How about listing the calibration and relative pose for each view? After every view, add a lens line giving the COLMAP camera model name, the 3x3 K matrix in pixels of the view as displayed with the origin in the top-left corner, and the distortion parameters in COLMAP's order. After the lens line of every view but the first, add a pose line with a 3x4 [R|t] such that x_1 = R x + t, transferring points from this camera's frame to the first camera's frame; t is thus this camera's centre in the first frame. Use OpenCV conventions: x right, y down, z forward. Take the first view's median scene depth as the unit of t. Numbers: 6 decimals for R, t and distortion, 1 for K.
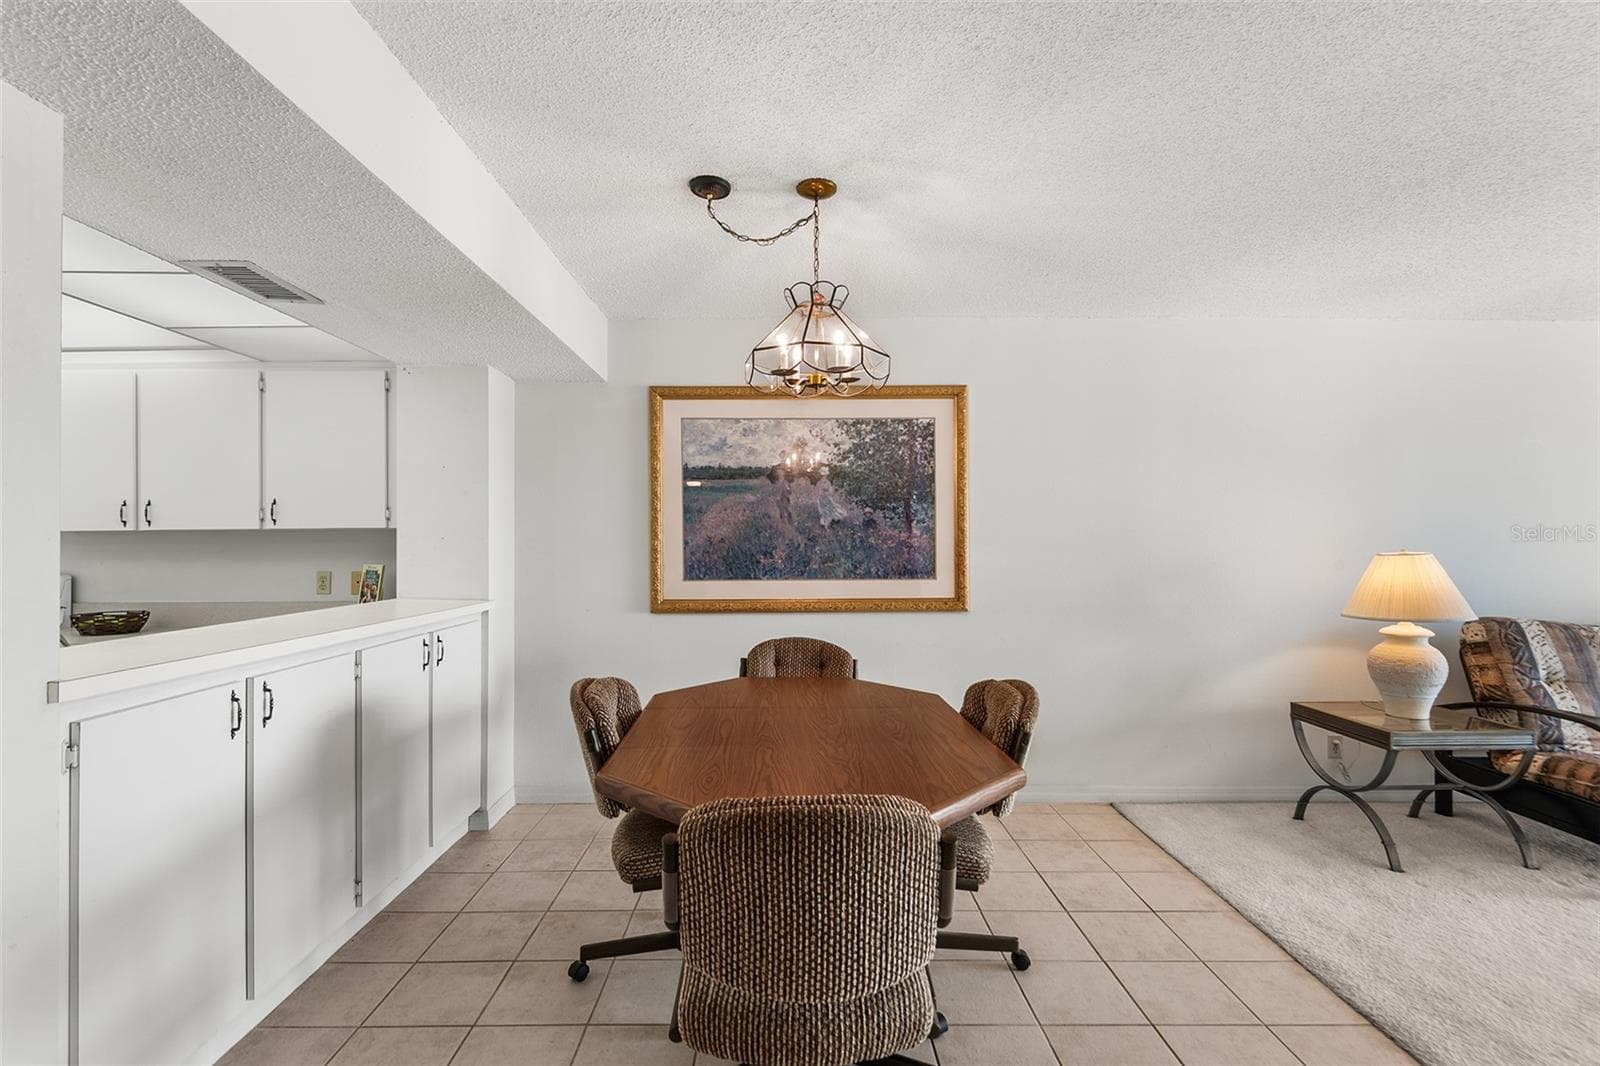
lens RADIAL K [[735.6, 0, 791.2], [0, 735.6, 540.7], [0, 0, 1]] dist [0.036425, -0.020582]
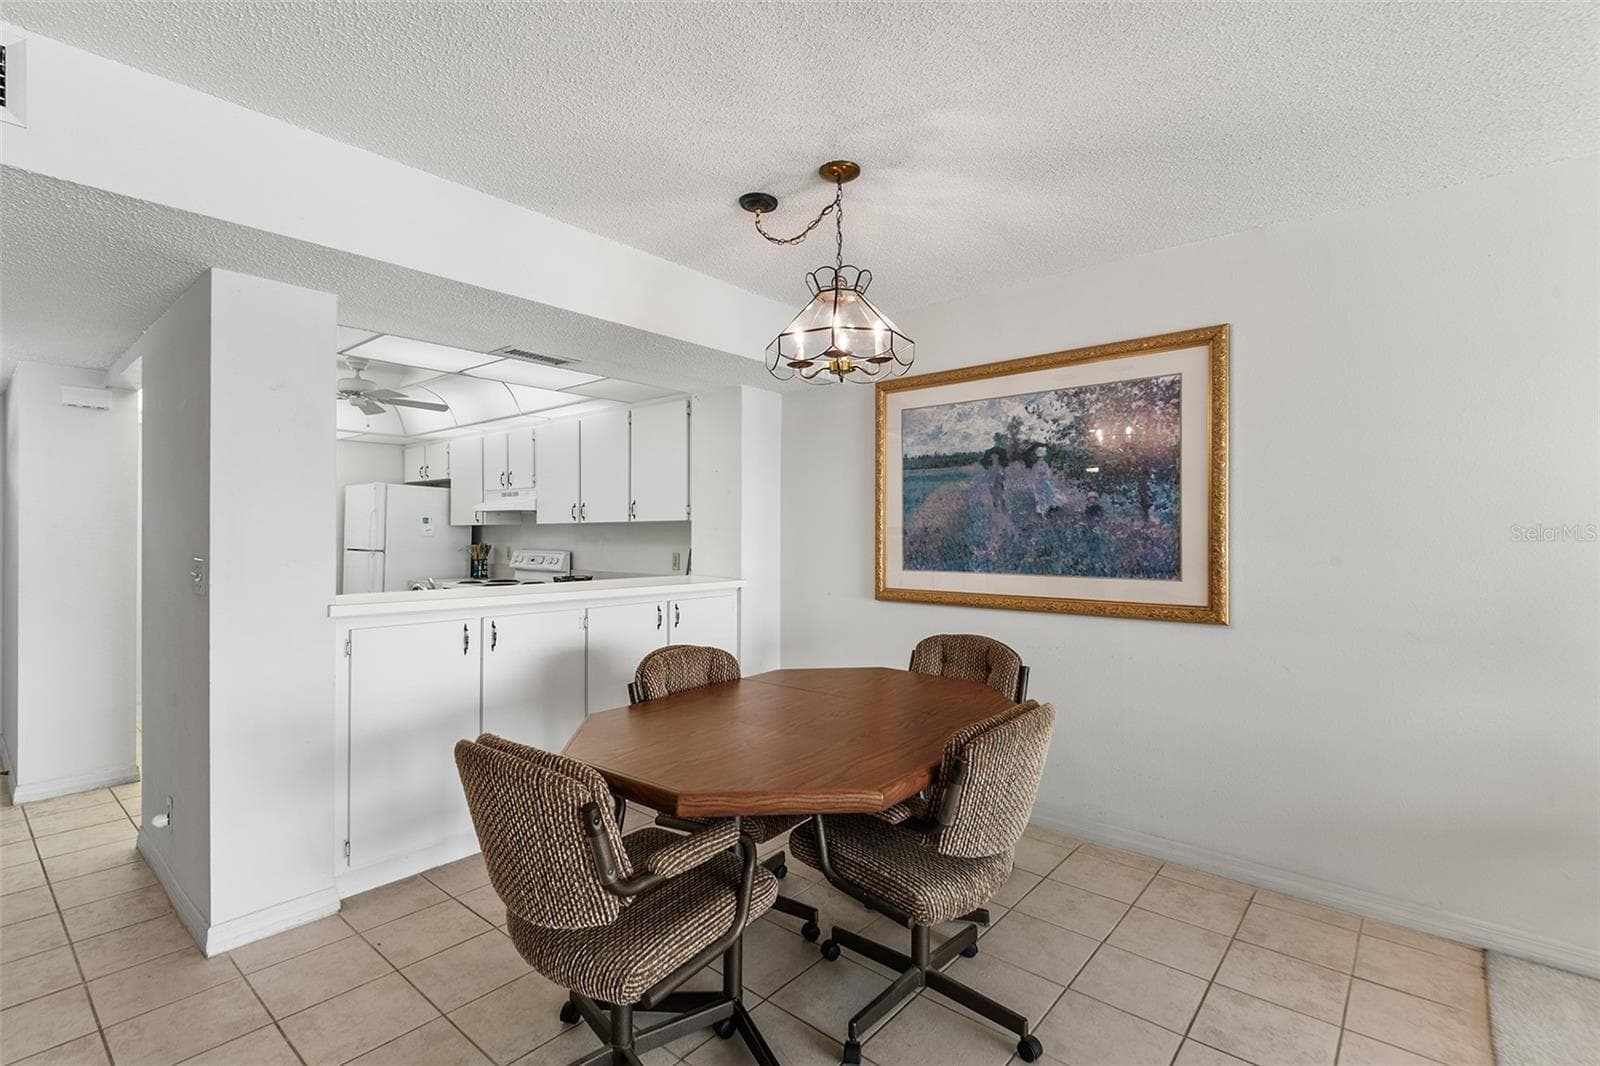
lens RADIAL K [[732.5, 0, 784.4], [0, 732.5, 536.3], [0, 0, 1]] dist [0.014707, -0.000608]
pose [[0.748271, 0.005957, -0.663367, 0.399778], [-0.002668, 0.999979, 0.005970, 0.001985], [0.663388, -0.002697, 0.748271, 0.139883]]
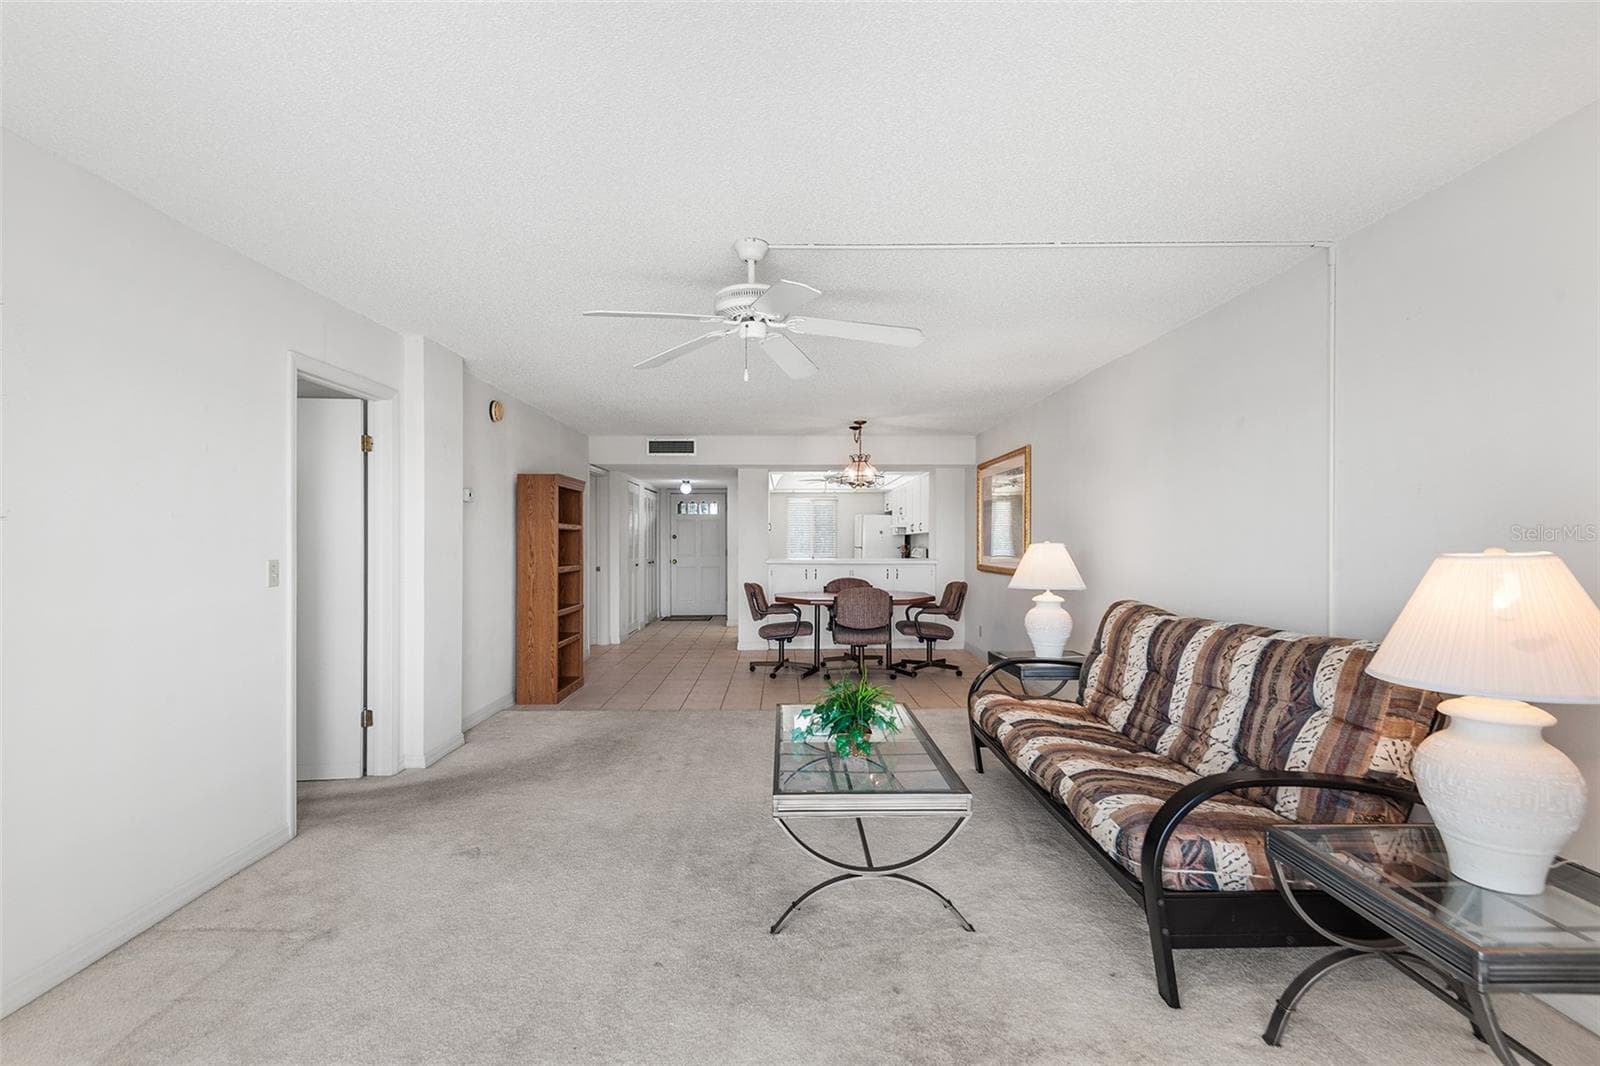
lens RADIAL K [[735.6, 0, 791.2], [0, 735.6, 540.7], [0, 0, 1]] dist [0.036425, -0.020582]
pose [[0.005886, 0.001899, -0.999981, 1.953527], [-0.004533, 0.999988, 0.001872, 0.010784], [0.999972, 0.004522, 0.005895, 0.442967]]
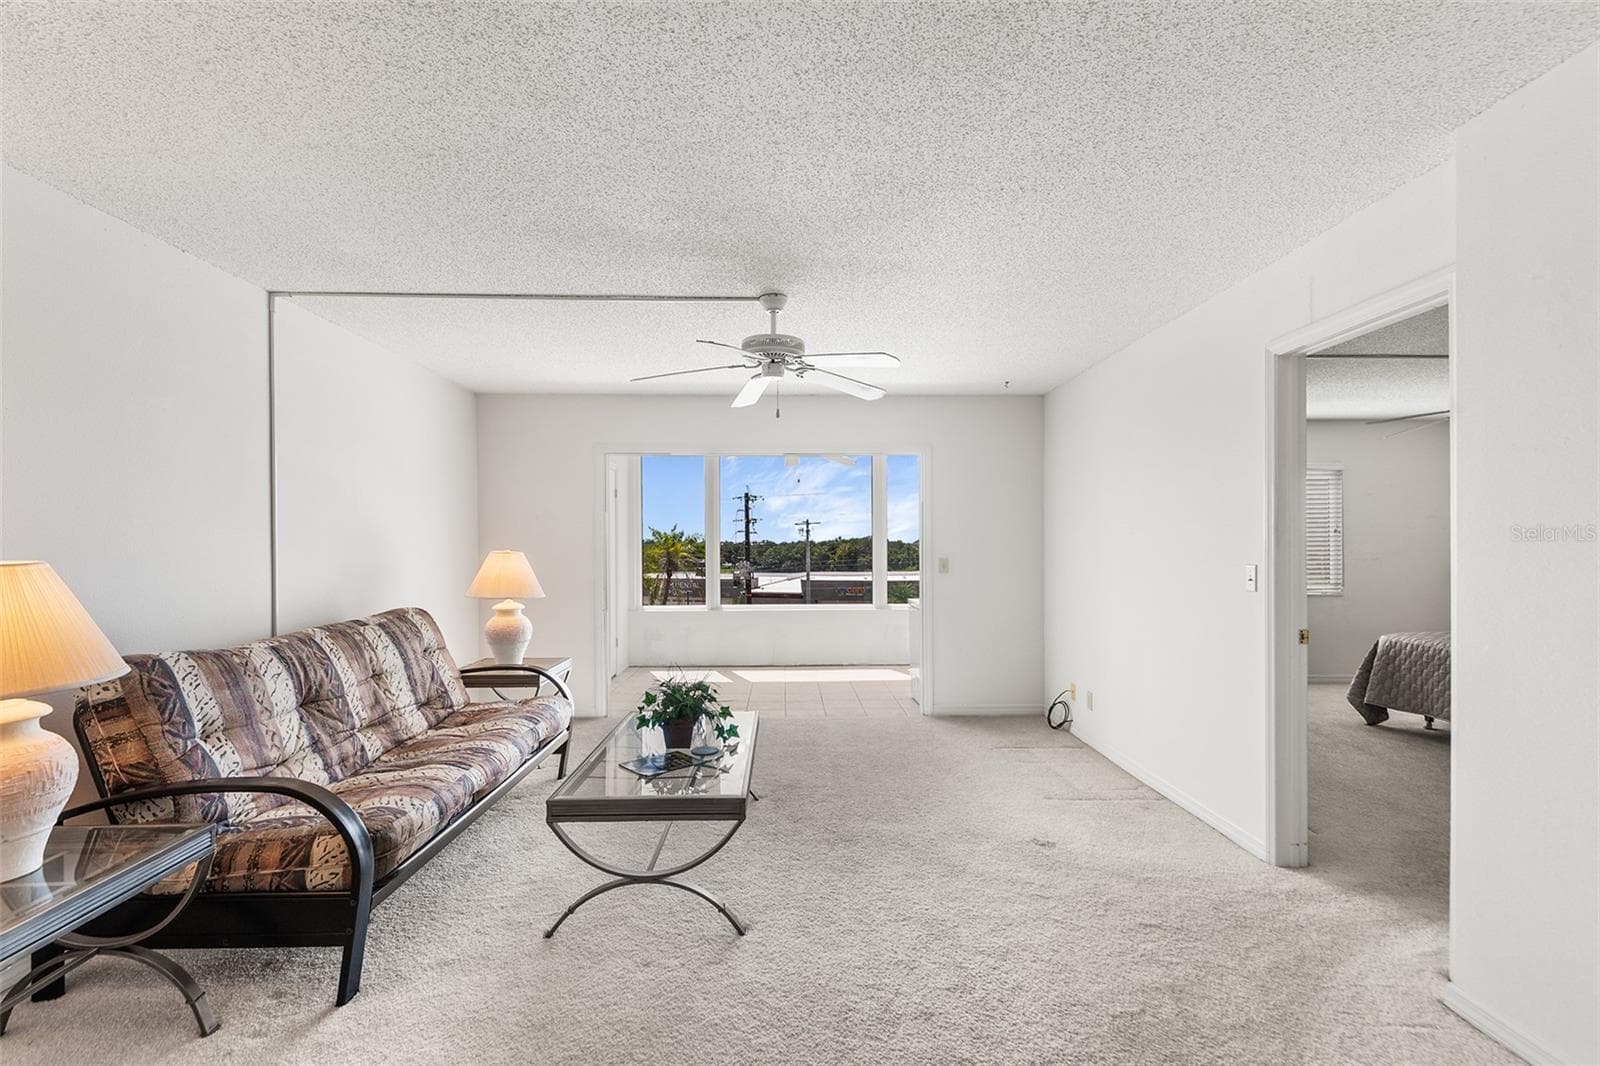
lens RADIAL K [[735.6, 0, 791.2], [0, 735.6, 540.7], [0, 0, 1]] dist [0.036425, -0.020582]
pose [[-0.004389, 0.002373, 0.999988, 0.260722], [0.004911, 0.999985, -0.002352, 0.004547], [-0.999978, 0.004900, -0.004401, 0.389772]]
